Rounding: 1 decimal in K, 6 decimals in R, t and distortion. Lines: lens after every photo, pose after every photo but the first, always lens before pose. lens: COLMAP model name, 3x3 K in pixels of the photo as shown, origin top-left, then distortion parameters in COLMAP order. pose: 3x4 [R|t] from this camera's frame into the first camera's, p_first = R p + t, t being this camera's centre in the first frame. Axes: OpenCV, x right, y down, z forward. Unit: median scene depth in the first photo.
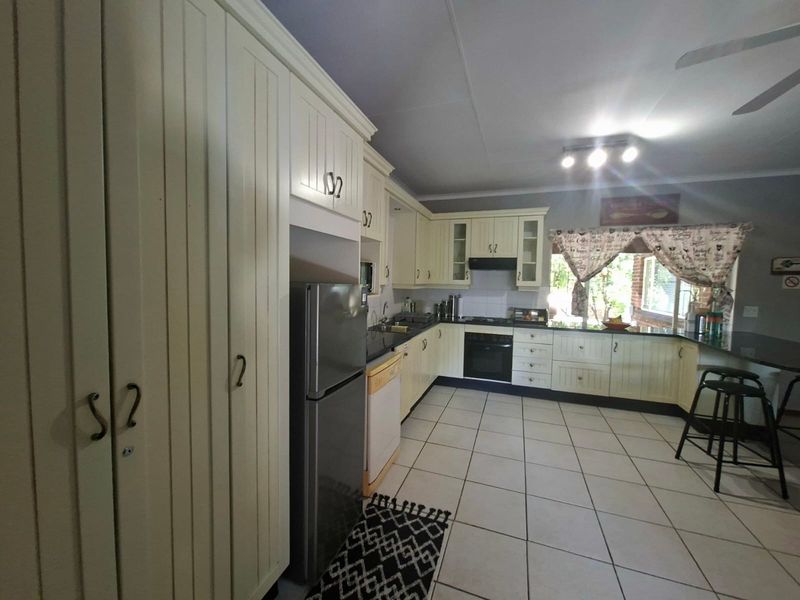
lens RADIAL K [[315.0, 0, 402.5], [0, 315.0, 298.9], [0, 0, 1]] dist [0.000664, 0.000513]
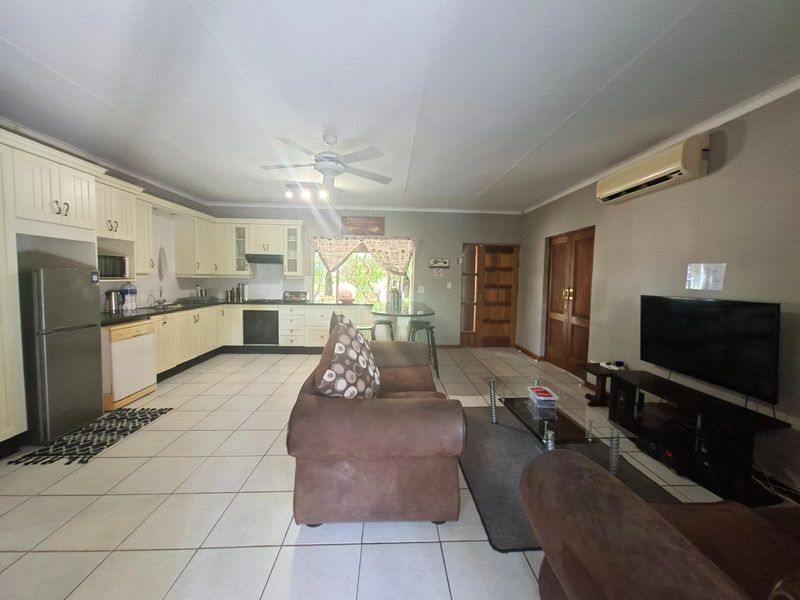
lens RADIAL K [[315.0, 0, 399.4], [0, 315.0, 297.2], [0, 0, 1]] dist [0.000664, 0.000513]
pose [[0.925318, -0.027464, 0.378197, 0.316062], [0.023735, 0.999613, 0.014519, 0.048183], [-0.378449, -0.004458, 0.925611, -0.482781]]
